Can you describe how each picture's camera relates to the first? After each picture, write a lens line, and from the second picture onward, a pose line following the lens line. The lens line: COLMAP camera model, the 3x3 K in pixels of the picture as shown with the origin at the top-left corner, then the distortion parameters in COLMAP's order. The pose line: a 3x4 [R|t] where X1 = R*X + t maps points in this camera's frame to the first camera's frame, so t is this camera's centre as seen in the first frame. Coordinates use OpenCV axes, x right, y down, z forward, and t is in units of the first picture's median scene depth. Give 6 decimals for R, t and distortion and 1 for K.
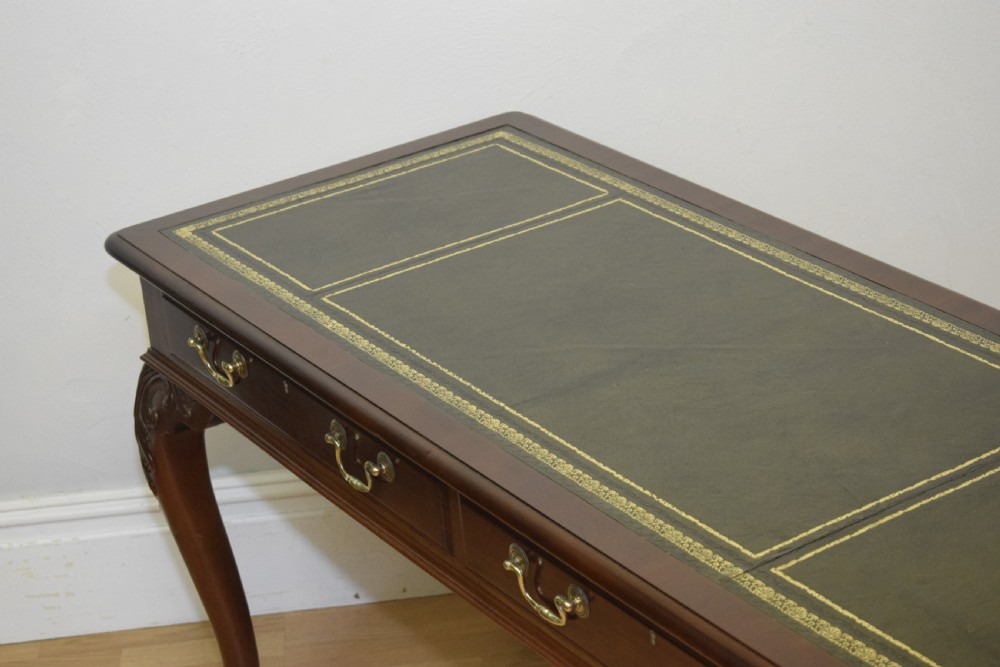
lens RADIAL K [[2276.7, 0, 503.9], [0, 2276.7, 339.7], [0, 0, 1]] dist [-0.027199, 0.000000]
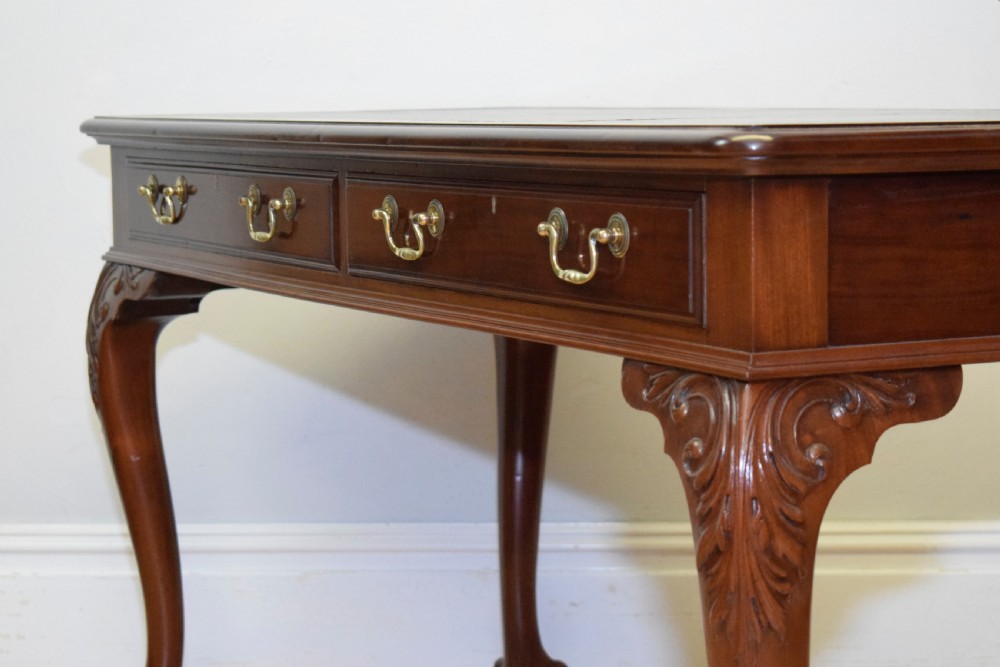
lens RADIAL K [[2454.0, 0, 496.3], [0, 2454.0, 339.4], [0, 0, 1]] dist [-0.022681, 0.000000]
pose [[0.989824, 0.078551, -0.118648, 0.151638], [-0.112798, 0.941446, -0.317735, 0.401079], [0.086743, 0.327885, 0.940727, 0.045539]]
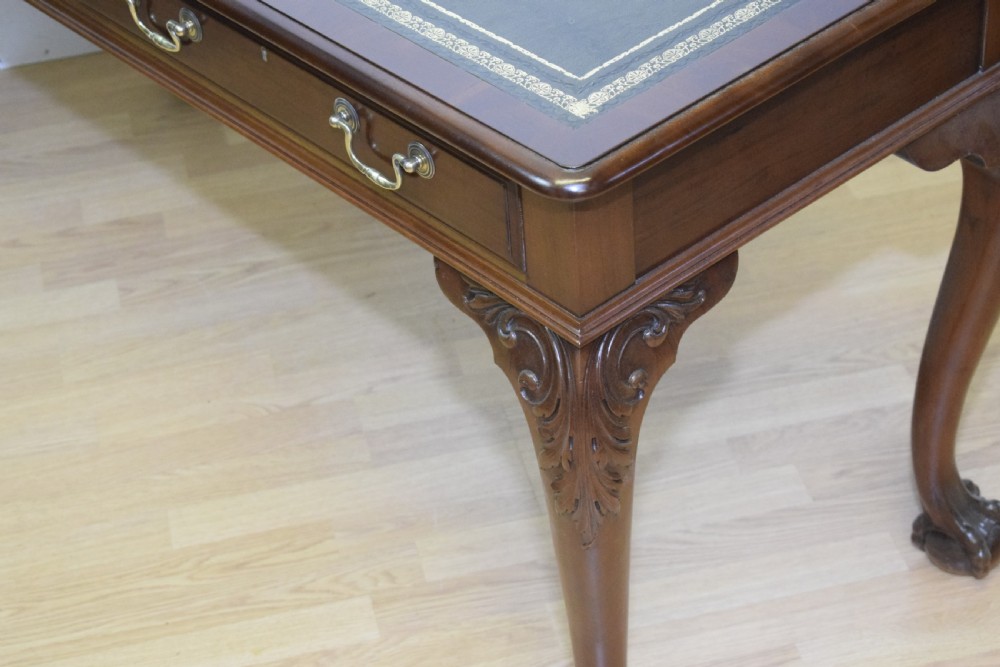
lens RADIAL K [[2276.7, 0, 502.2], [0, 2276.7, 337.5], [0, 0, 1]] dist [-0.027199, 0.000000]
pose [[0.989589, -0.074940, 0.122875, 0.029059], [0.045847, 0.973409, 0.224438, 0.025990], [-0.136427, -0.216468, 0.966711, -0.003588]]
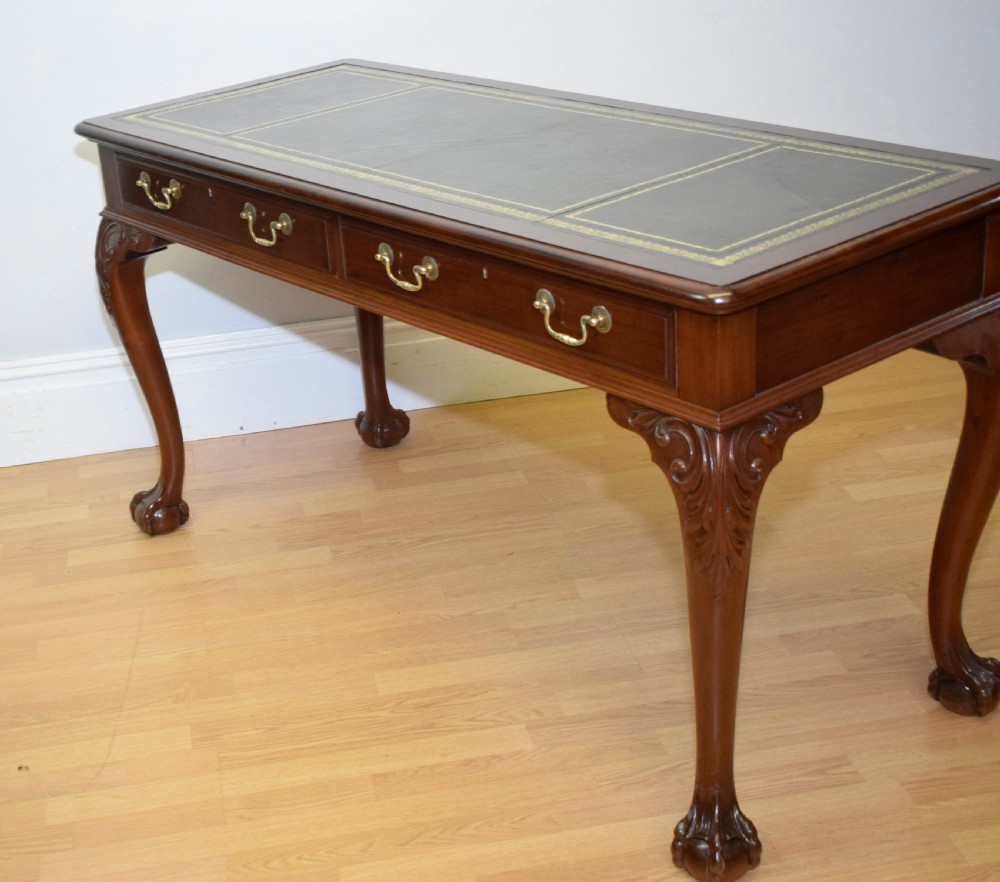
lens RADIAL K [[1622.6, 0, 347.0], [0, 1622.6, 450.2], [0, 0, 1]] dist [-0.021558, 0.000000]
pose [[0.998759, -0.030394, 0.039460, -0.054110], [0.031363, 0.999216, -0.024173, 0.211495], [-0.038694, 0.025380, 0.998929, -0.032093]]
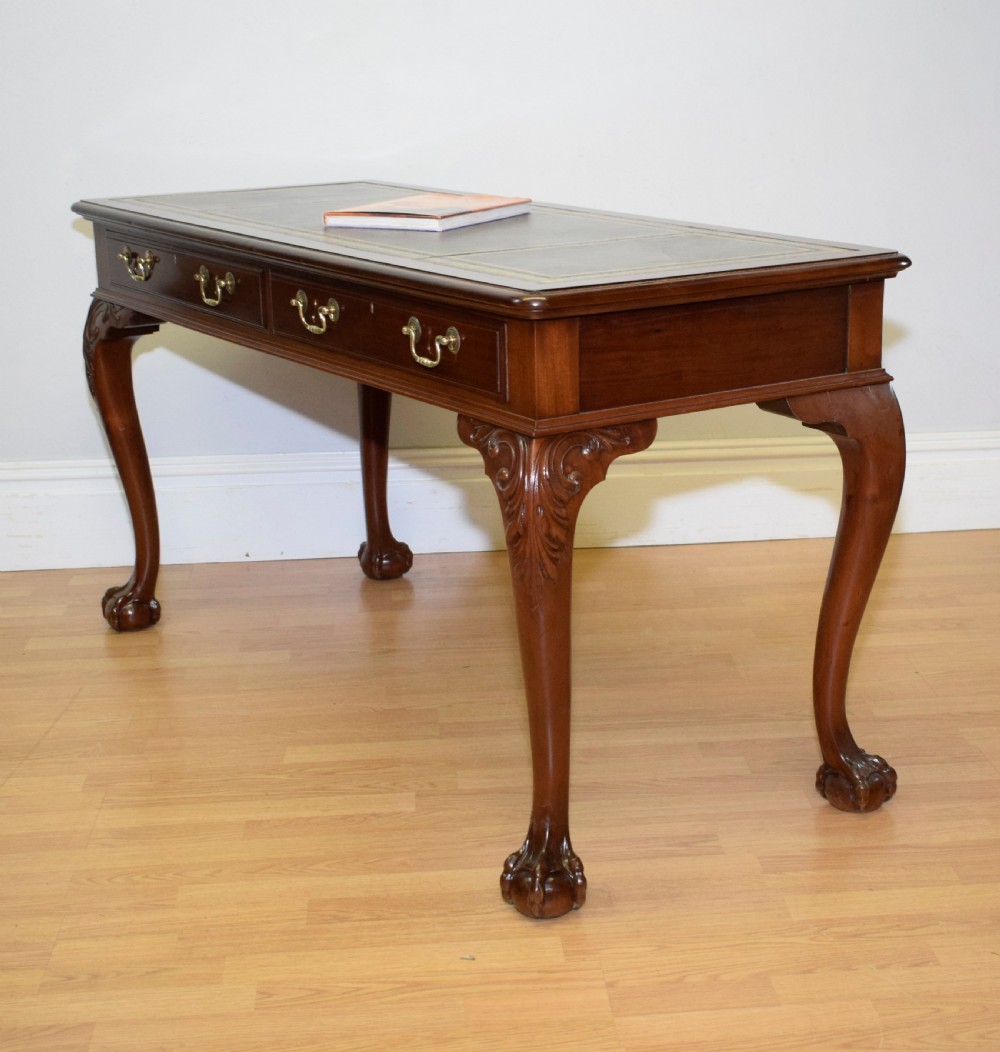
lens RADIAL K [[1818.0, 0, 592.8], [0, 1818.0, 554.9], [0, 0, 1]] dist [-0.021133, 0.000000]
pose [[0.997188, 0.060305, 0.044495, 0.133766], [-0.052849, 0.986808, -0.153023, 0.375125], [-0.053136, 0.150241, 0.987220, -0.152733]]
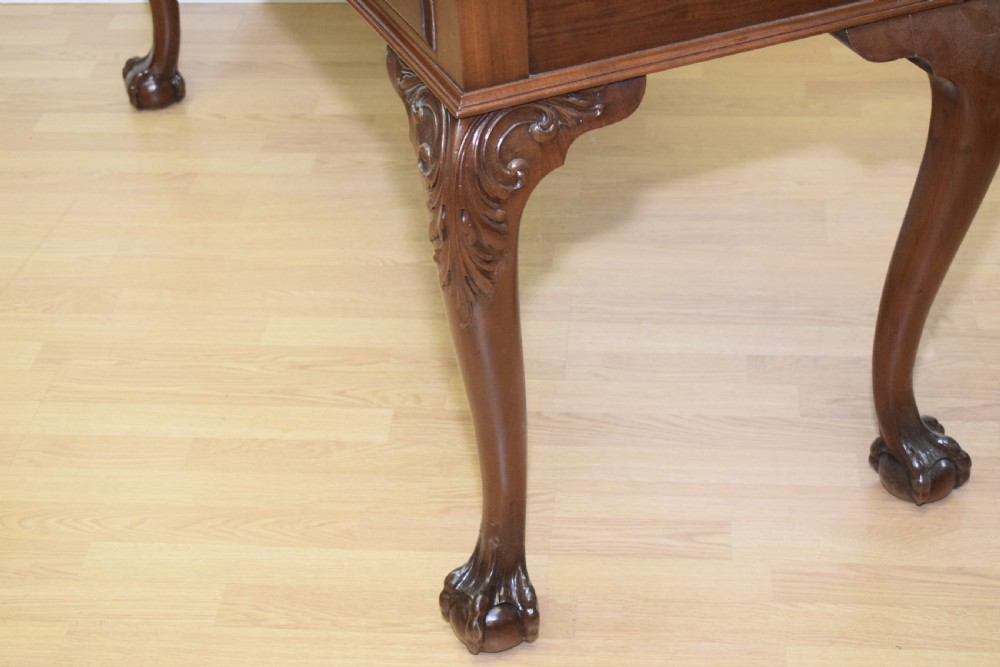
lens RADIAL K [[1738.3, 0, 506.3], [0, 1738.3, 334.7], [0, 0, 1]] dist [-0.029408, 0.000000]
pose [[0.985127, 0.131259, -0.110889, 0.233061], [-0.110162, 0.977724, 0.178661, 0.155278], [0.131870, -0.163788, 0.977642, 0.093896]]
